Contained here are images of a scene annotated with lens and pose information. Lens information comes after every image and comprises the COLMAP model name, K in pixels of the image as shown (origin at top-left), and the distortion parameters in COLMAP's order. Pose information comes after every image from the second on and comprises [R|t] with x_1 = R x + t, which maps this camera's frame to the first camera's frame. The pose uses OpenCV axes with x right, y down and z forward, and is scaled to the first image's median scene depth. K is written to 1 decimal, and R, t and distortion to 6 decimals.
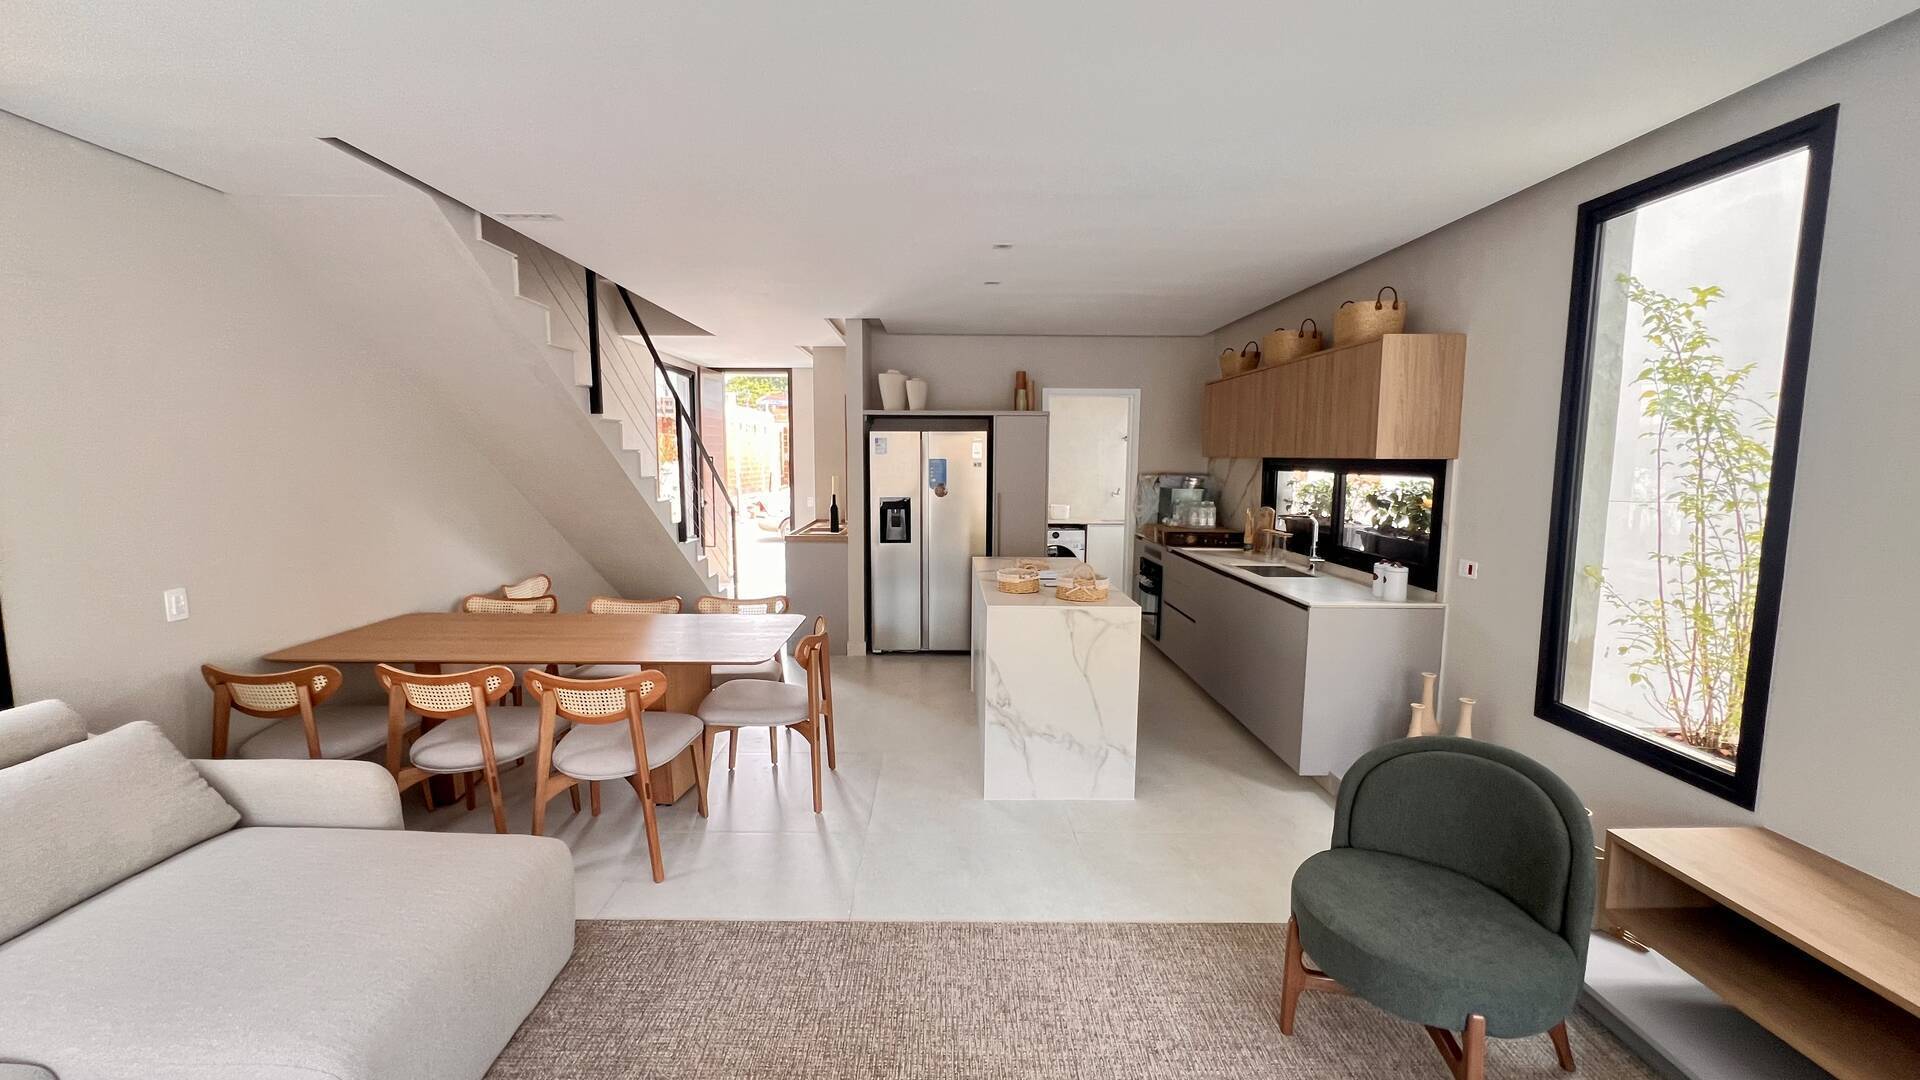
lens RADIAL K [[769.8, 0, 953.4], [0, 769.8, 536.5], [0, 0, 1]] dist [-0.004186, 0.001700]
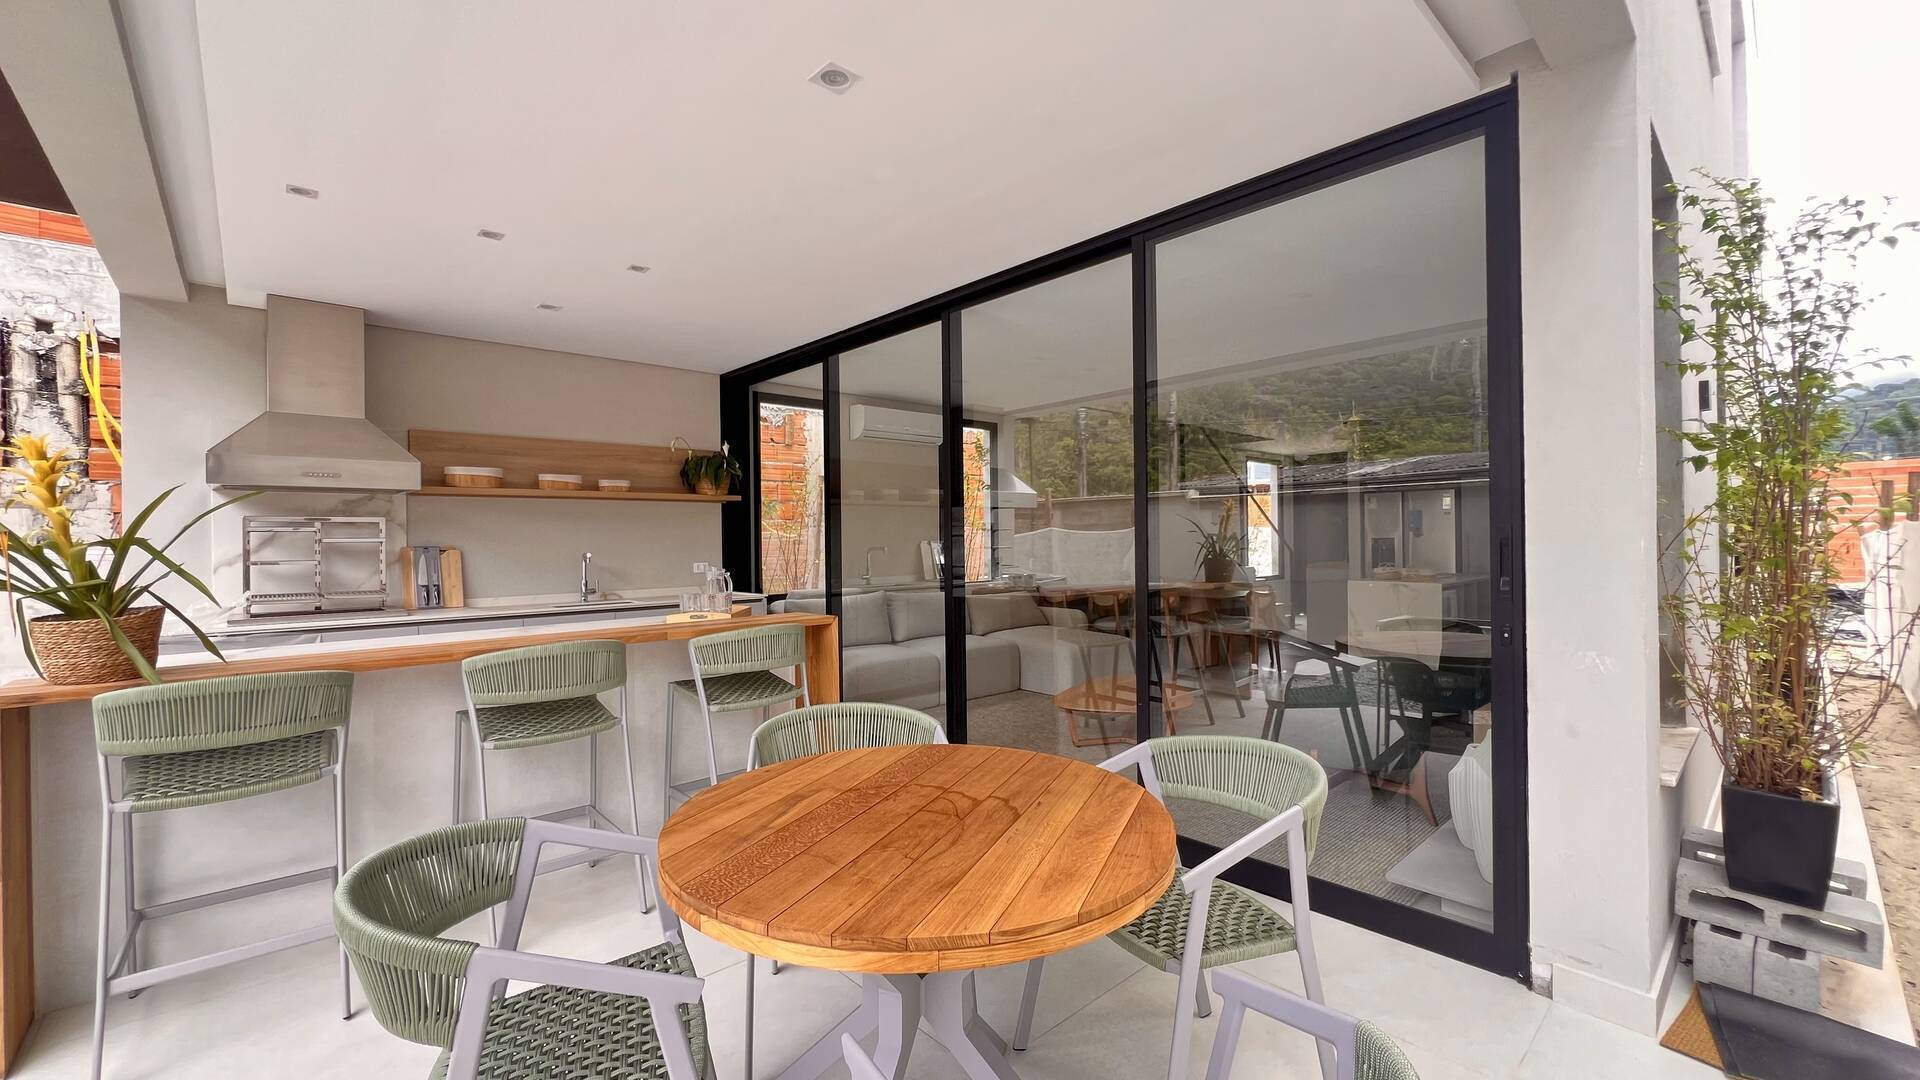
lens RADIAL K [[769.8, 0, 951.5], [0, 769.8, 536.5], [0, 0, 1]] dist [-0.004186, 0.001700]
pose [[0.663538, -0.016183, -0.747968, 0.603038], [-0.063700, 0.994913, -0.078036, 0.142633], [0.745426, 0.099426, 0.659132, -0.722655]]
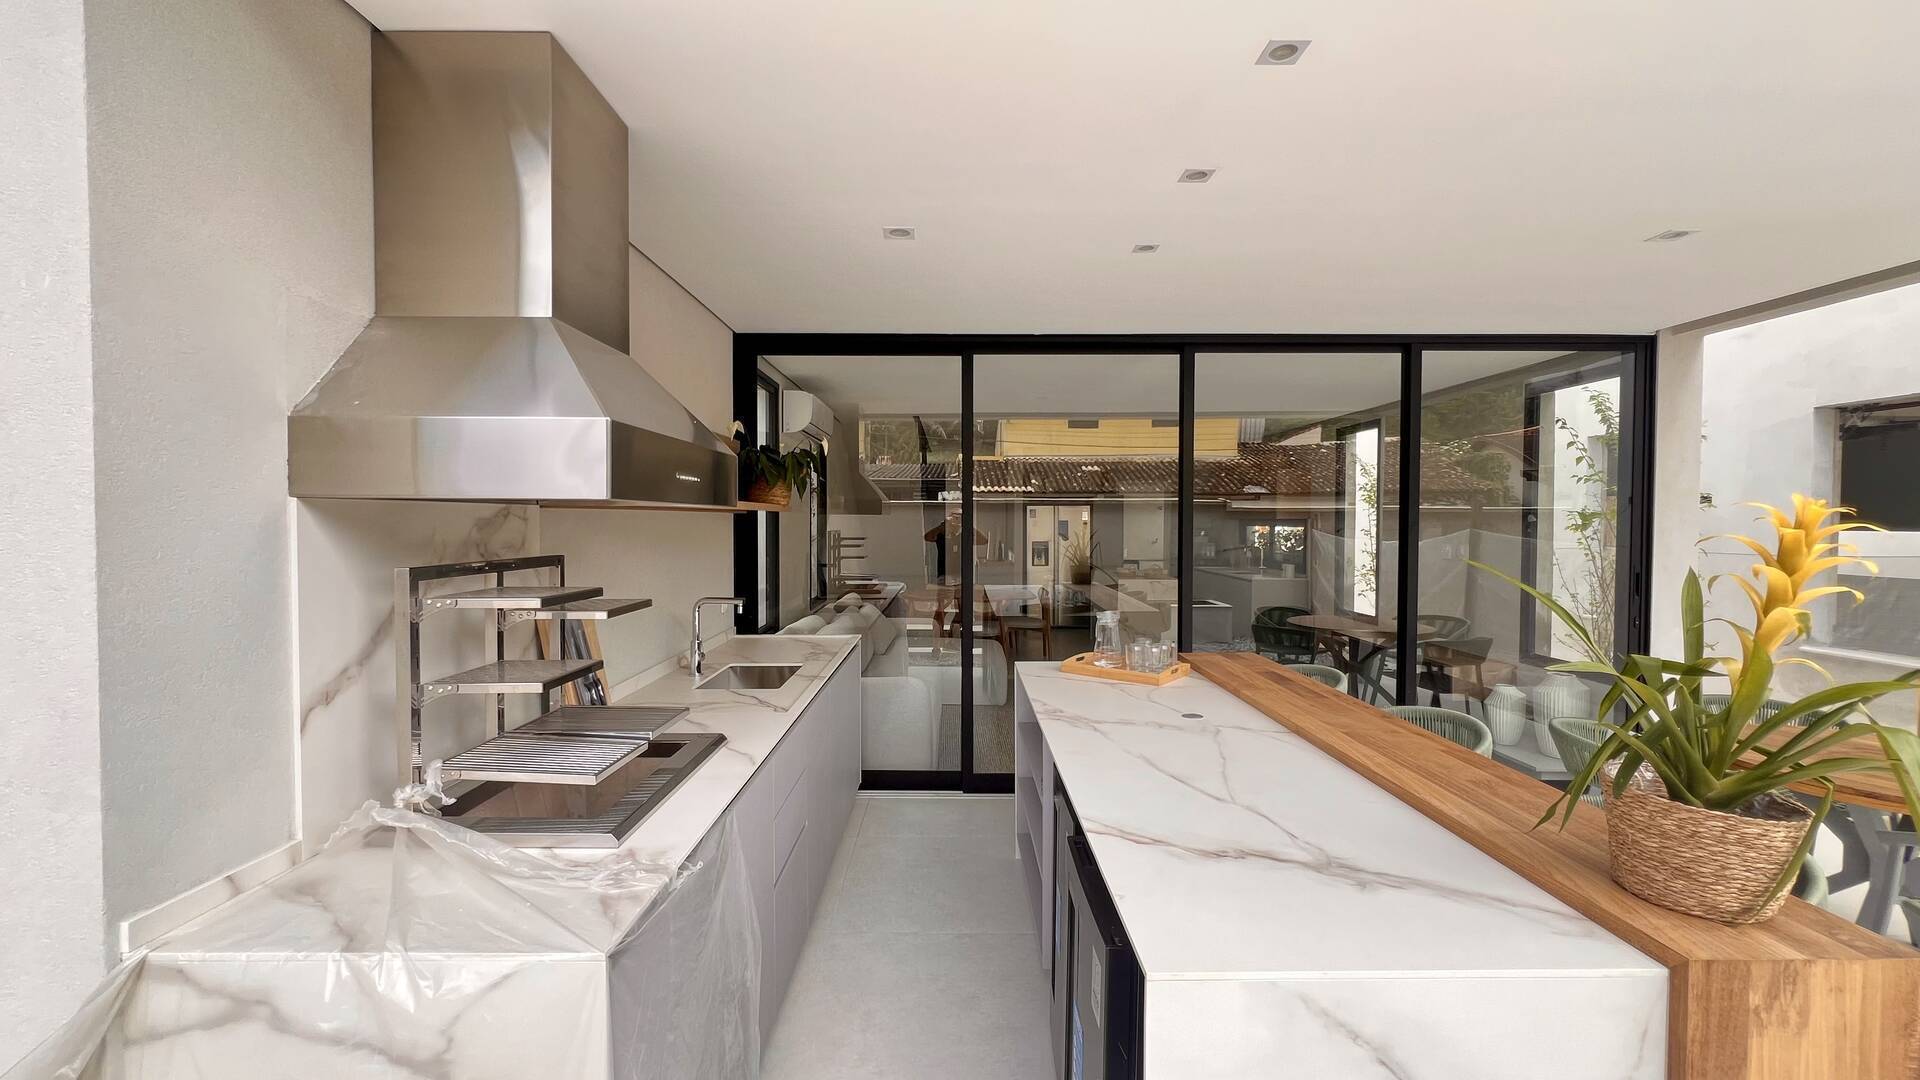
lens RADIAL K [[769.8, 0, 958.4], [0, 769.8, 535.4], [0, 0, 1]] dist [-0.004186, 0.001700]
pose [[0.999939, -0.003774, -0.010349, -0.324238], [0.002877, 0.996340, -0.085427, 0.117566], [0.010634, 0.085392, 0.996291, -1.074542]]
